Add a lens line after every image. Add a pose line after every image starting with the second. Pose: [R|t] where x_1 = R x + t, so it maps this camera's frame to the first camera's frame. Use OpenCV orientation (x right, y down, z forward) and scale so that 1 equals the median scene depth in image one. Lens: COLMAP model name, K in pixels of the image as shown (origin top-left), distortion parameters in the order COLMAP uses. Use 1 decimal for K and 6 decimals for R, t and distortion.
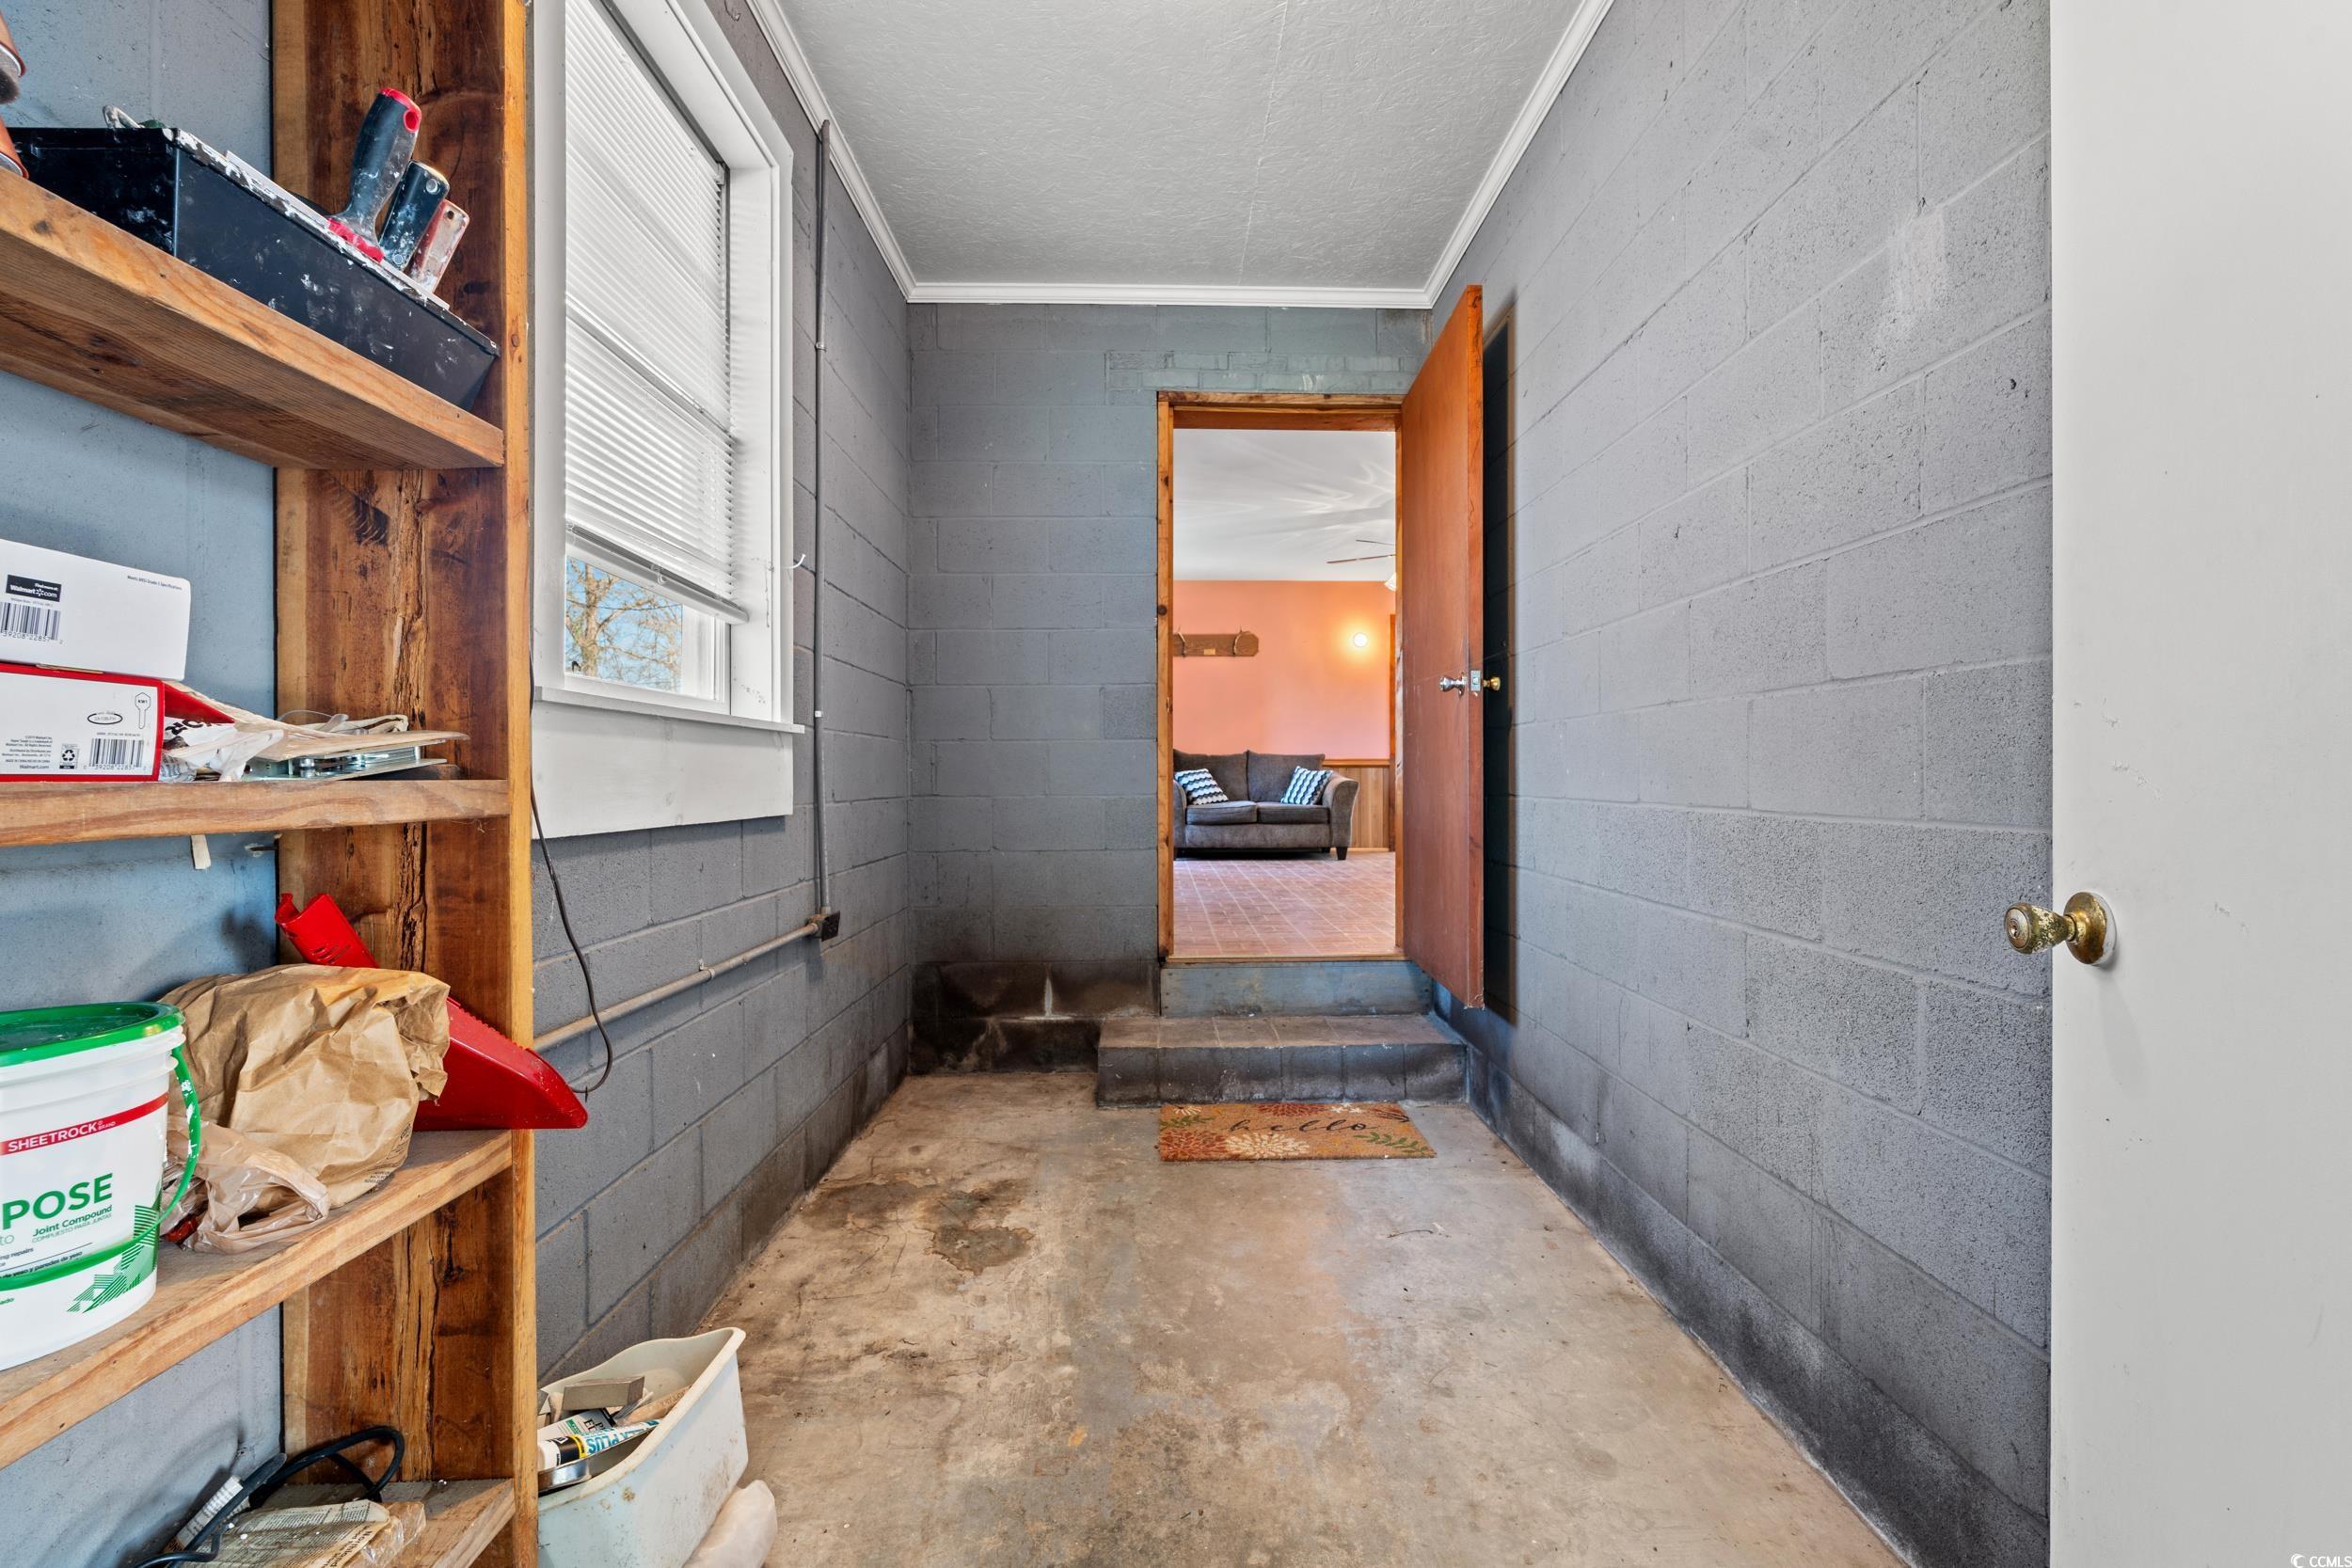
lens RADIAL K [[1057.8, 0, 1179.2], [0, 1057.8, 783.4], [0, 0, 1]] dist [-0.000456, -0.000114]
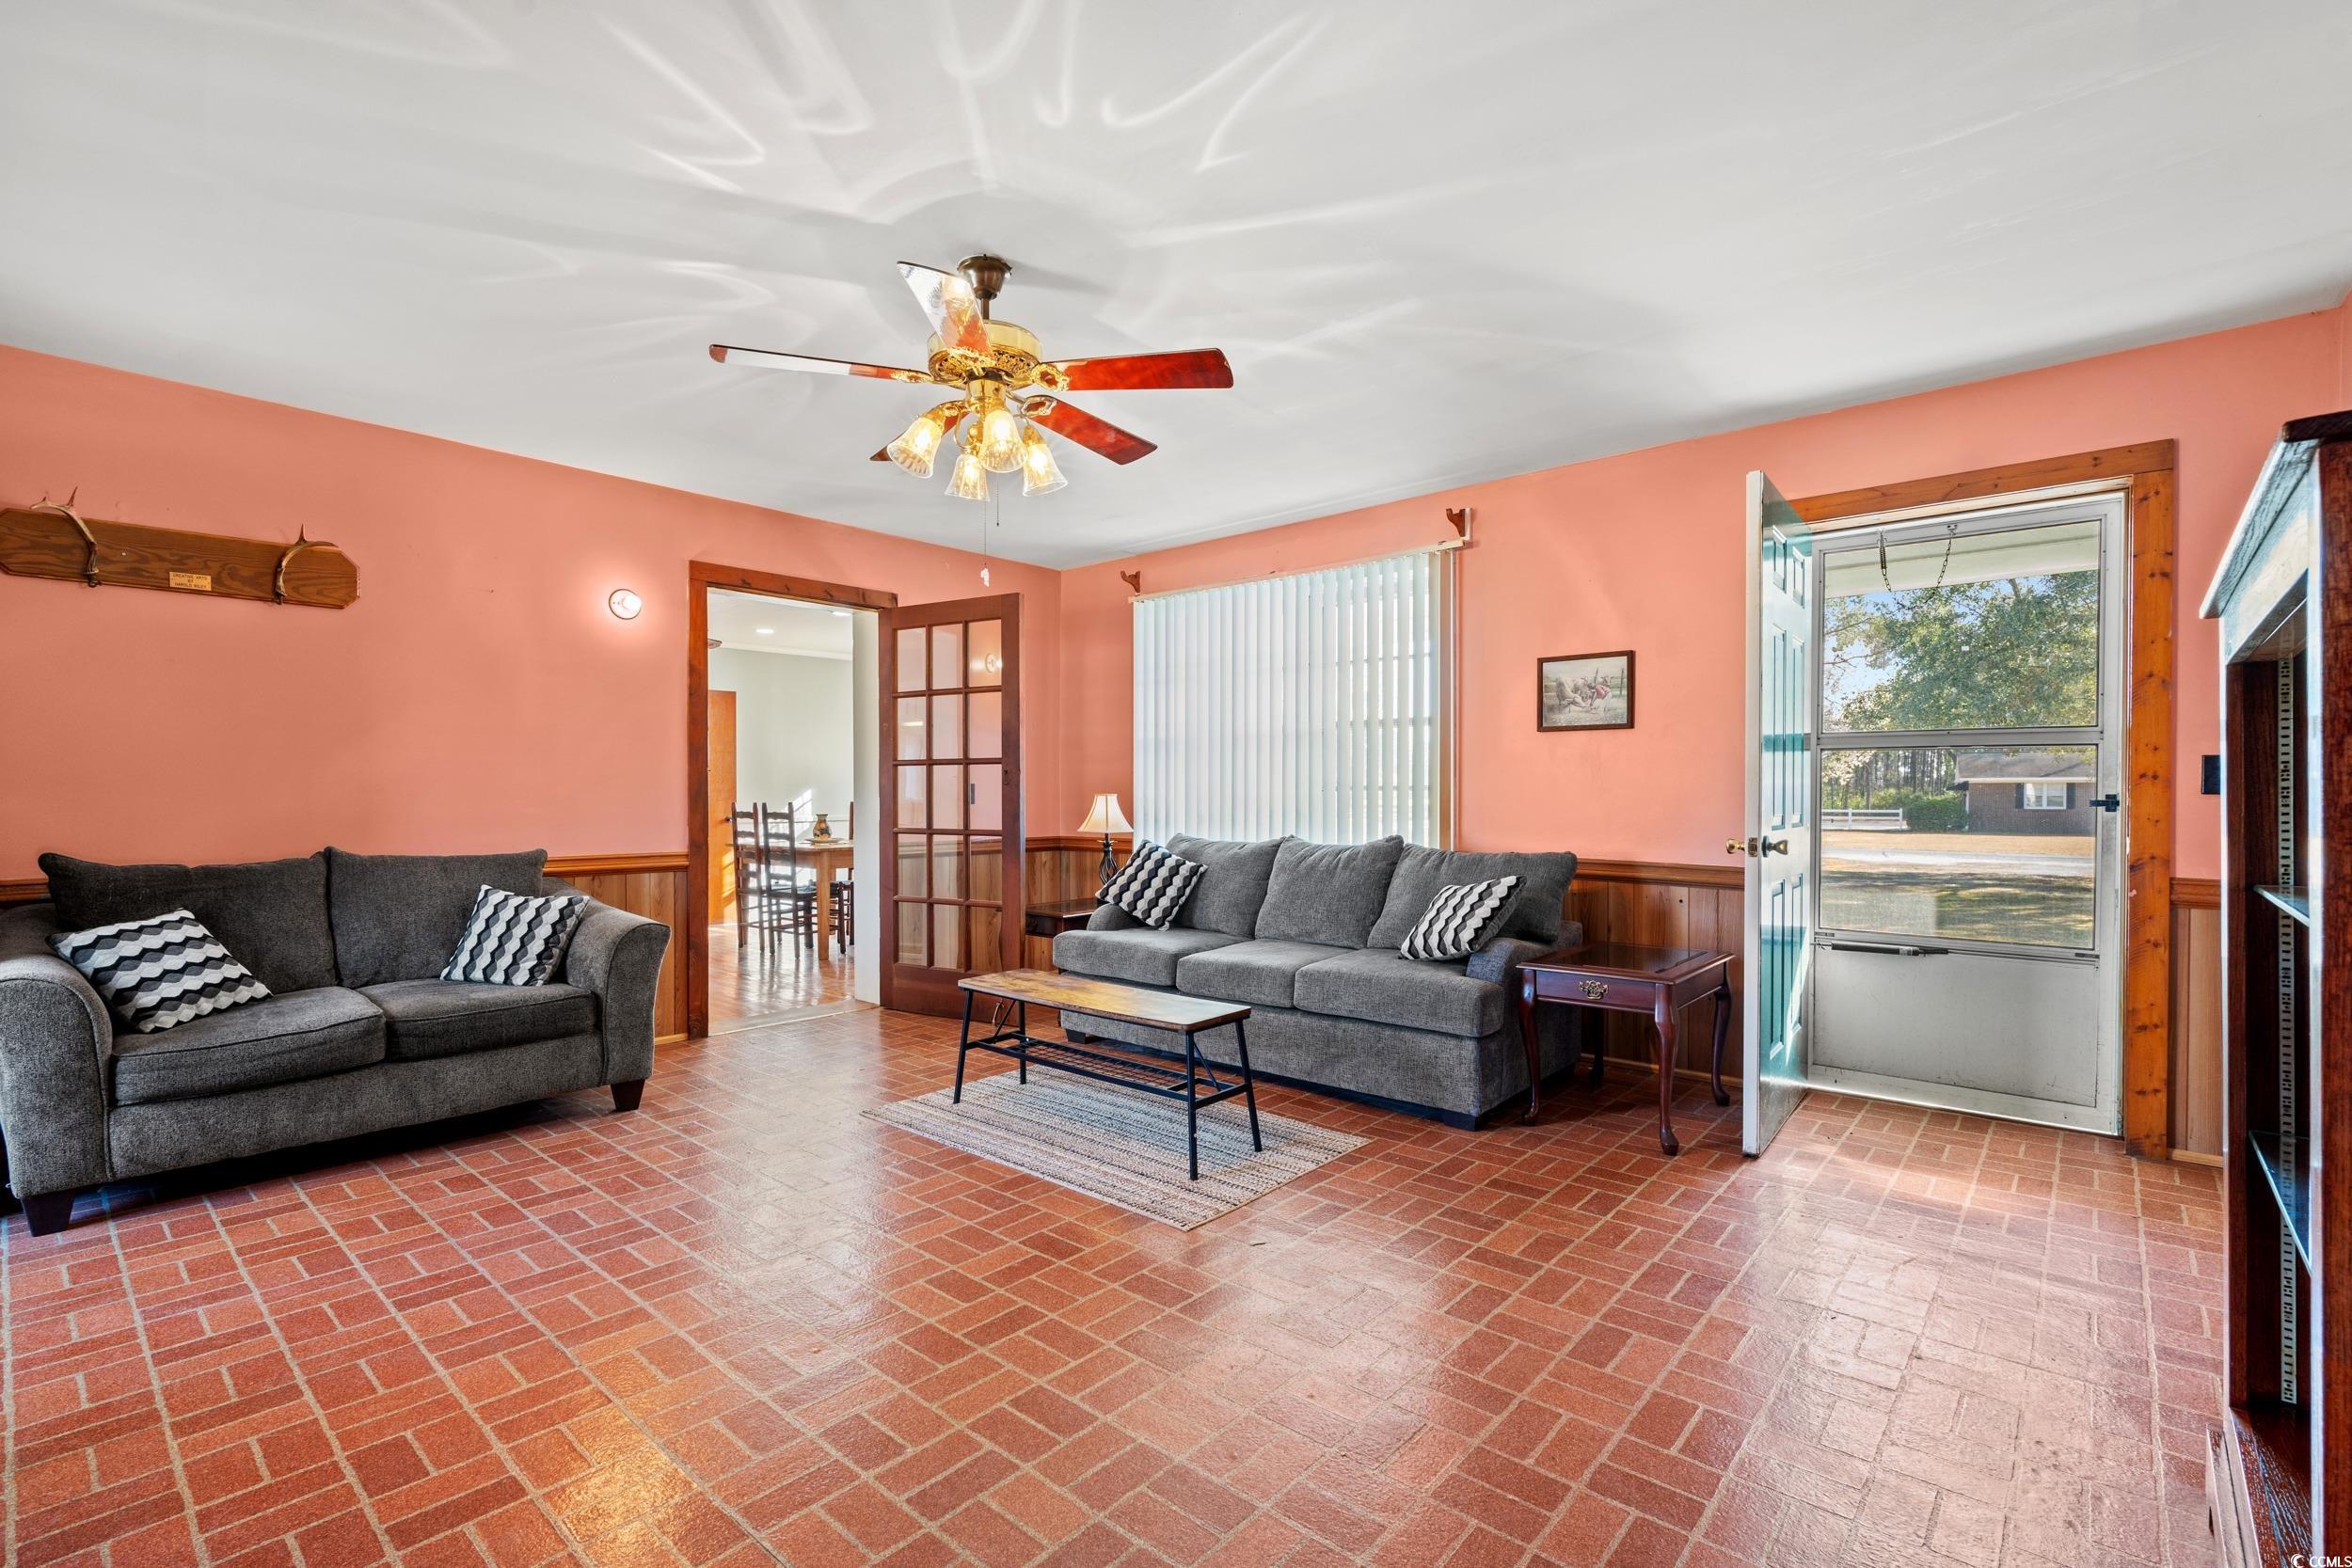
lens RADIAL K [[1057.8, 0, 1175.8], [0, 1057.8, 792.0], [0, 0, 1]] dist [-0.000456, -0.000114]
pose [[0.676605, 0.001670, 0.736344, -0.010921], [-0.000809, 0.999999, -0.001524, -0.053663], [-0.736346, 0.000435, 0.676605, 0.529078]]
